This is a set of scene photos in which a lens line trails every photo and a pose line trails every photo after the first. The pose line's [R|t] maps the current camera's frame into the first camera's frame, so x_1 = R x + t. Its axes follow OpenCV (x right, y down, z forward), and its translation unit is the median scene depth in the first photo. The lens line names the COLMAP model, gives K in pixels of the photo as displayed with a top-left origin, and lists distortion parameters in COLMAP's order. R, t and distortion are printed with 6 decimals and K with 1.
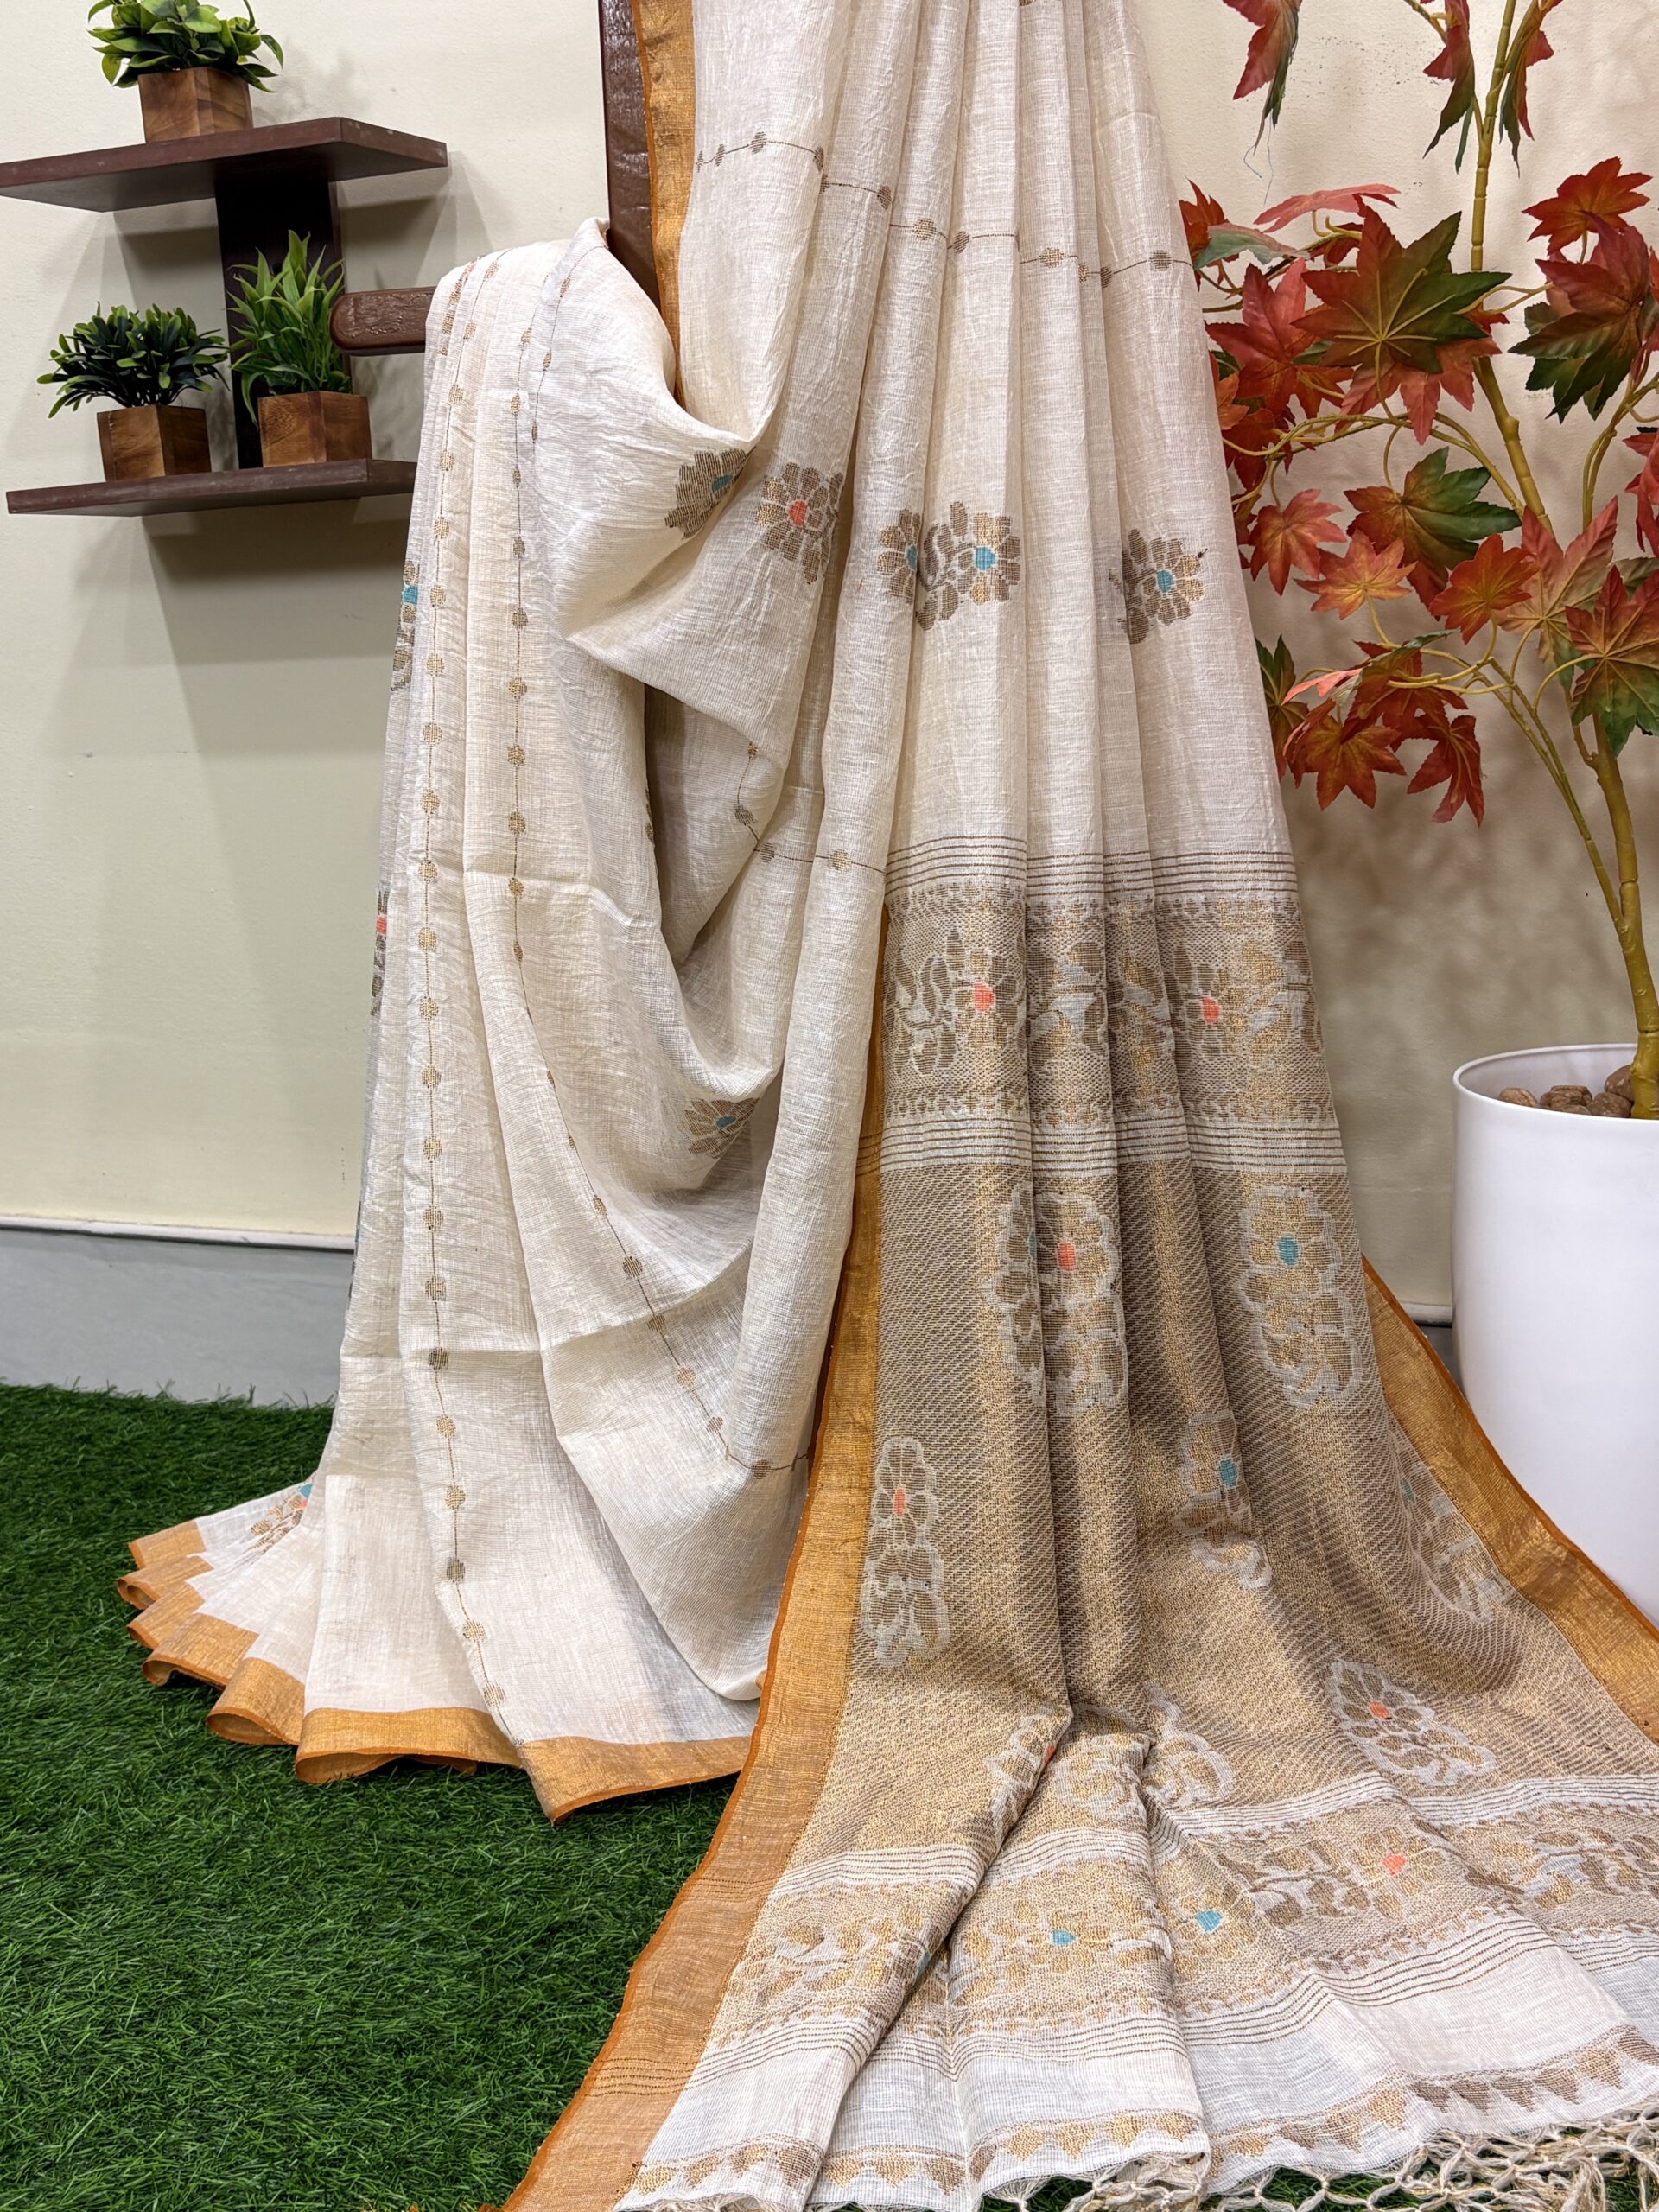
lens RADIAL K [[2429.5, 0, 829.5], [0, 2429.5, 1106.0], [0, 0, 1]] dist [0.222624, -0.831424]
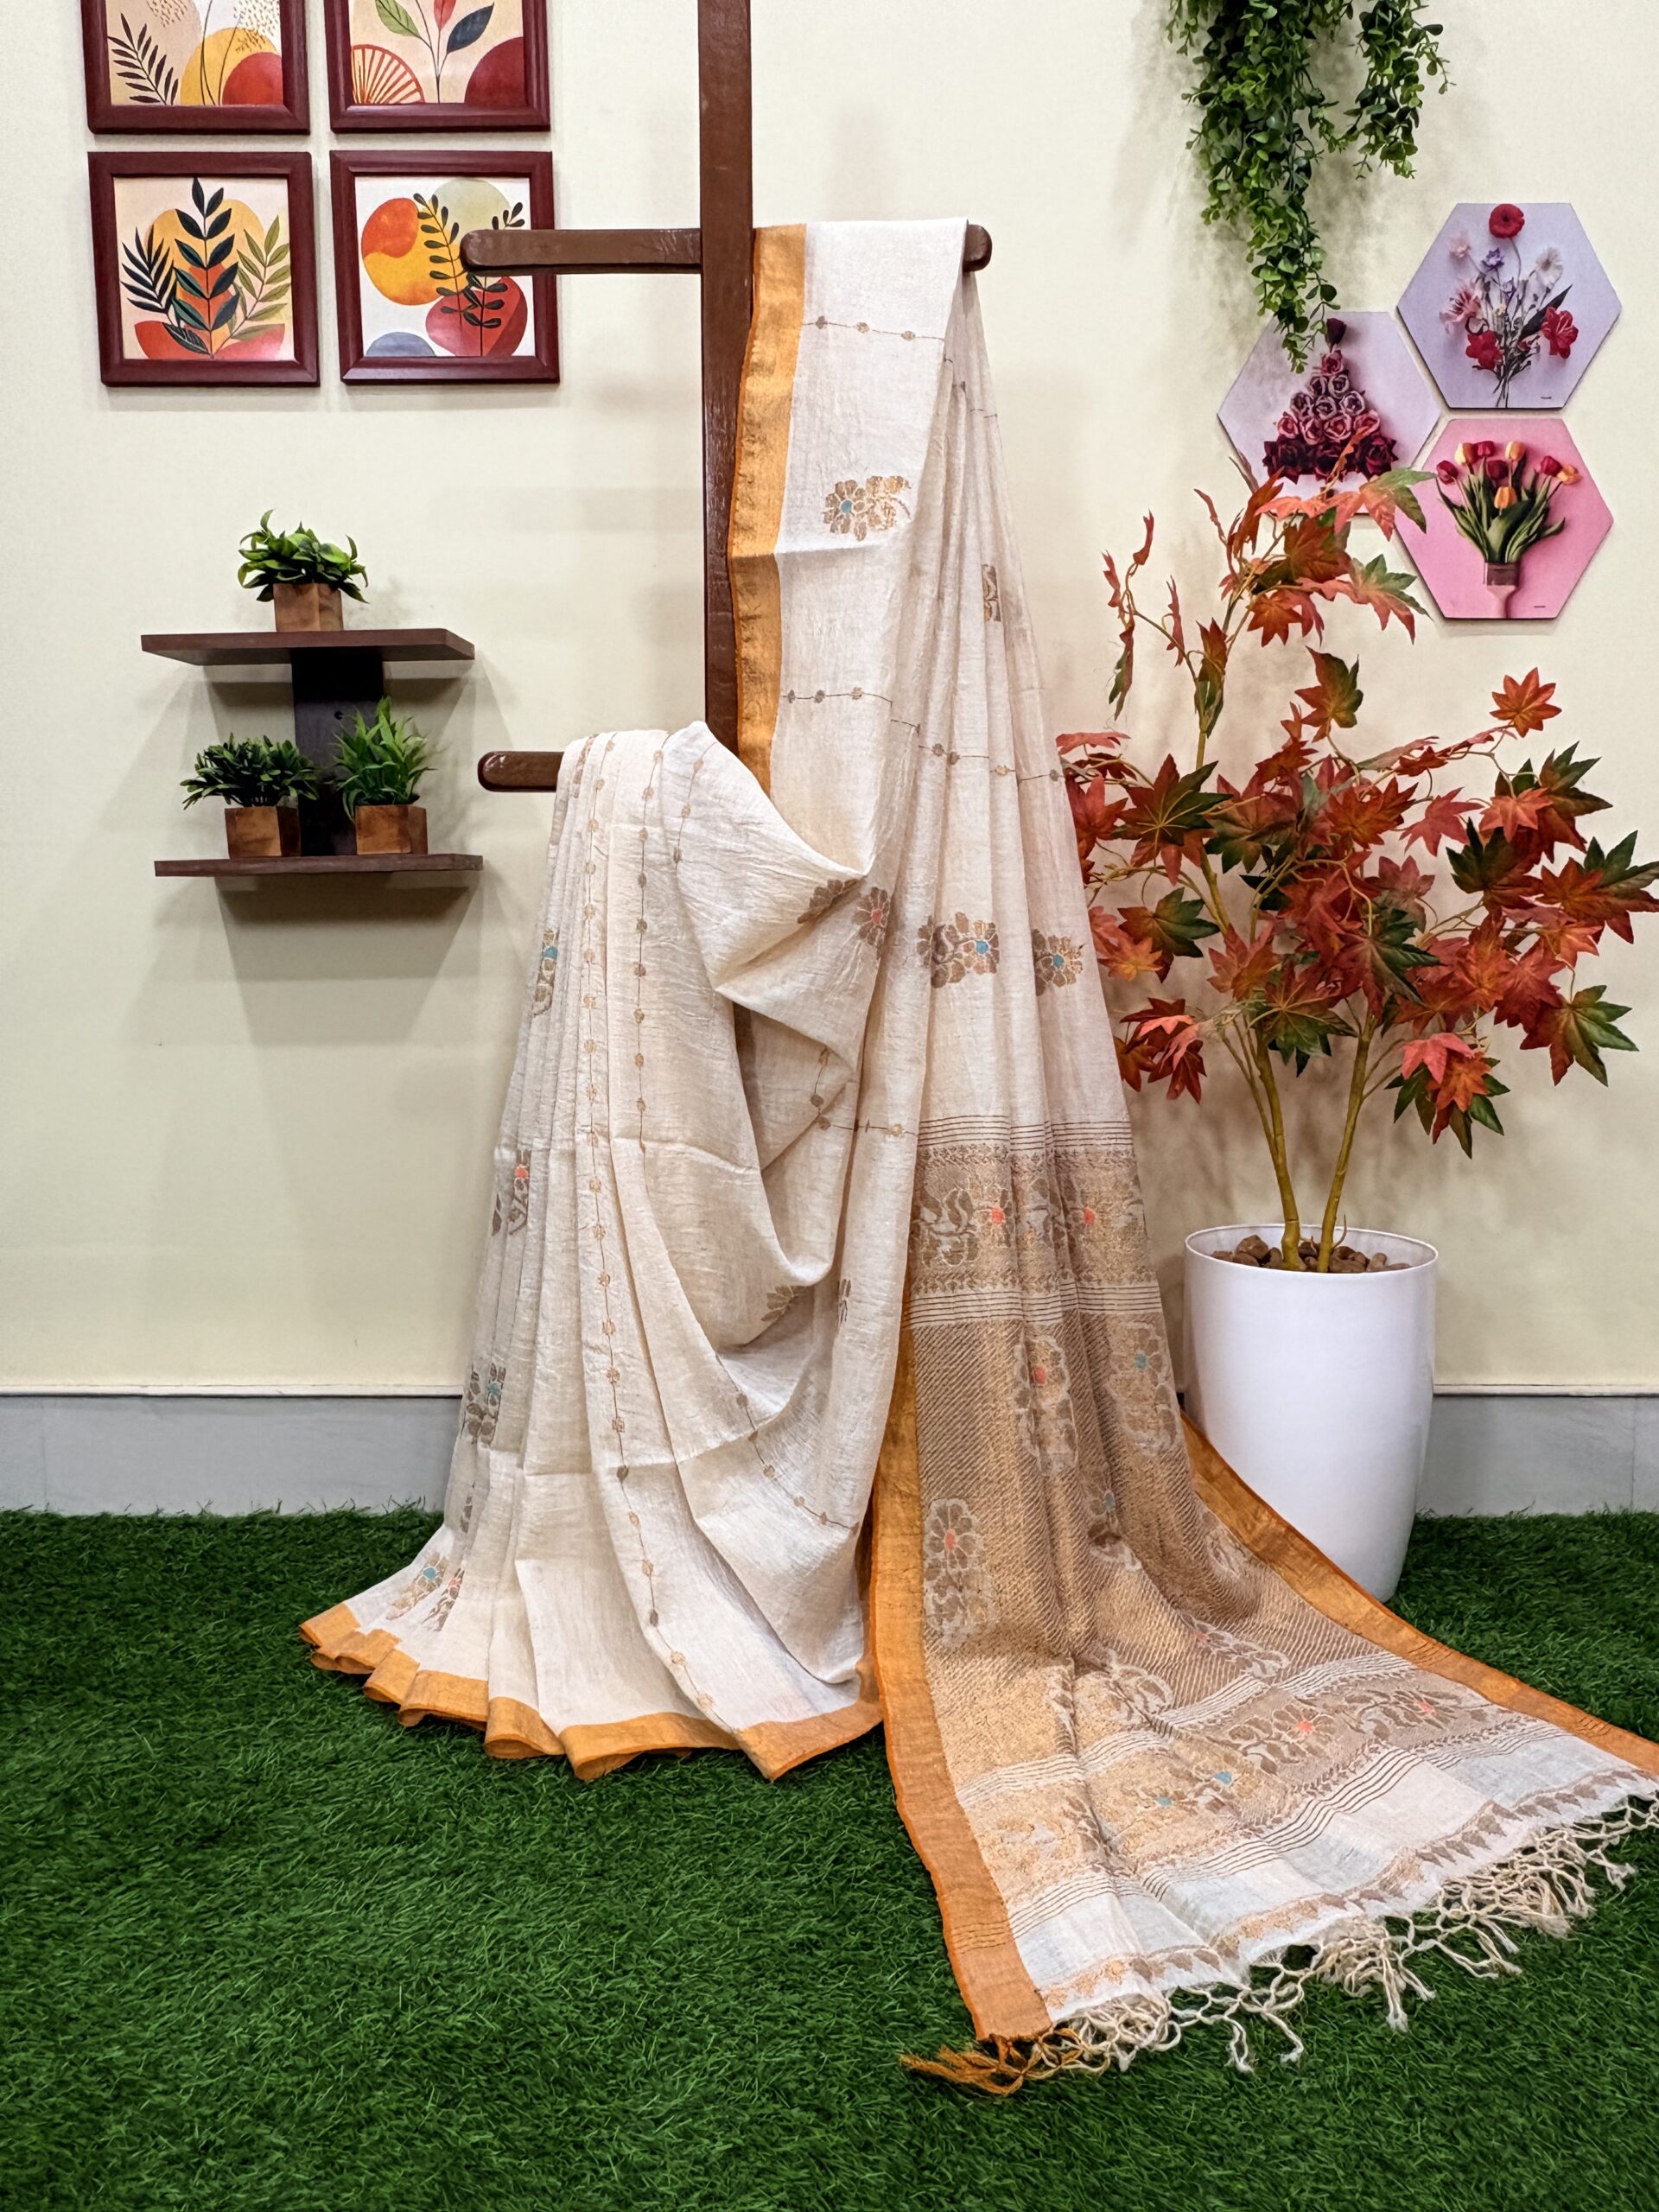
lens RADIAL K [[1654.2, 0, 833.1], [0, 1654.2, 1090.5], [0, 0, 1]] dist [-0.000858, -0.002774]
pose [[0.935456, -0.006547, 0.353383, -0.405685], [0.037769, 0.995955, -0.081530, -0.040626], [-0.351420, 0.089615, 0.931919, 0.015121]]
